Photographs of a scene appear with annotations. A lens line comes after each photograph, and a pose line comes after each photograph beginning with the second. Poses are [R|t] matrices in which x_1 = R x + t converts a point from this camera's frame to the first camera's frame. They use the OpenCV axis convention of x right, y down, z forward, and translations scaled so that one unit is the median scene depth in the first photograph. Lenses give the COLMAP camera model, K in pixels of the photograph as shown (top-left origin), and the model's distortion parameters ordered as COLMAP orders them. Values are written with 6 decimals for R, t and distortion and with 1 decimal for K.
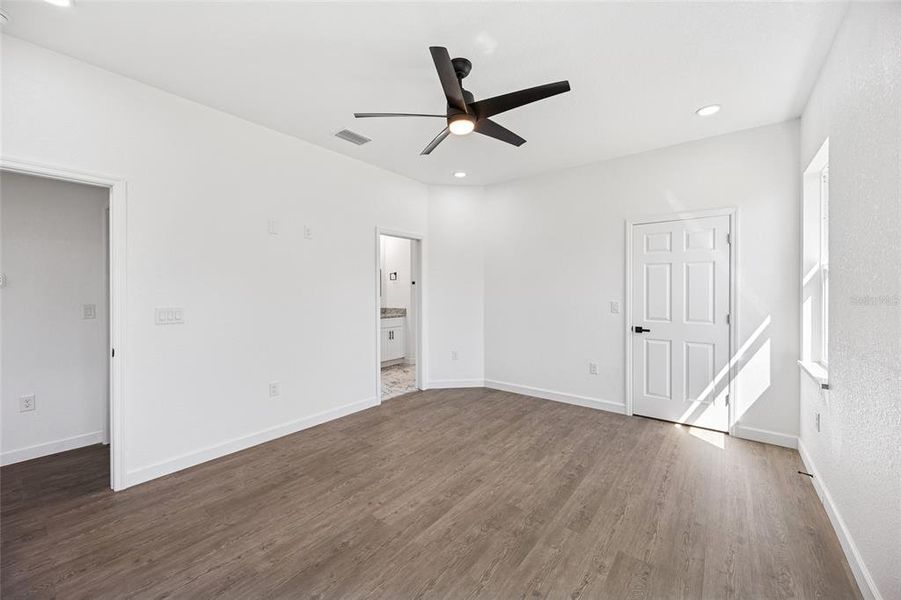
lens RADIAL K [[356.2, 0, 452.8], [0, 356.2, 288.8], [0, 0, 1]] dist [-0.001656, -0.000022]
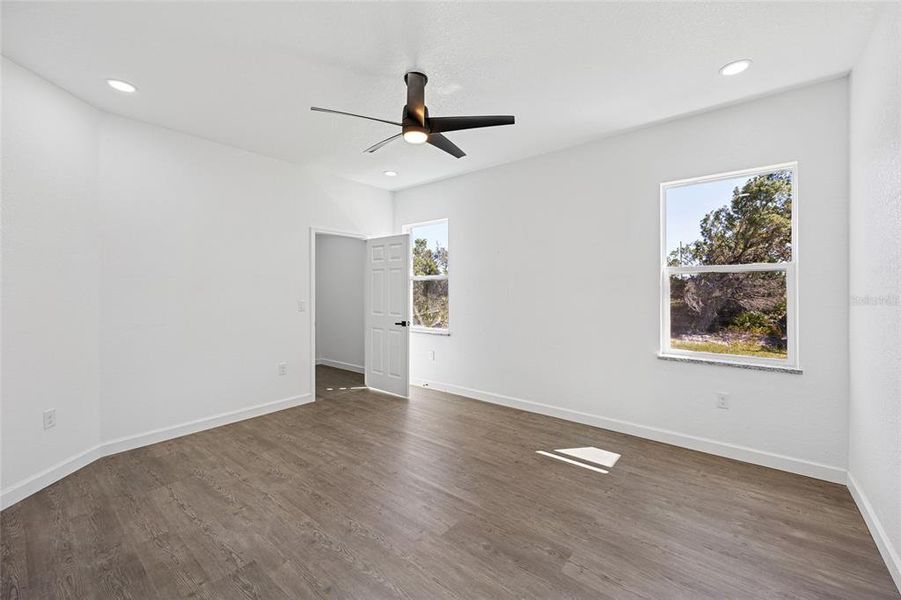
lens RADIAL K [[356.2, 0, 452.8], [0, 356.2, 288.8], [0, 0, 1]] dist [-0.001656, -0.000022]
pose [[0.026758, 0.000787, 0.999642, -0.741524], [0.002055, 0.999998, -0.000842, -0.006798], [-0.999640, 0.002076, 0.026756, 0.602976]]
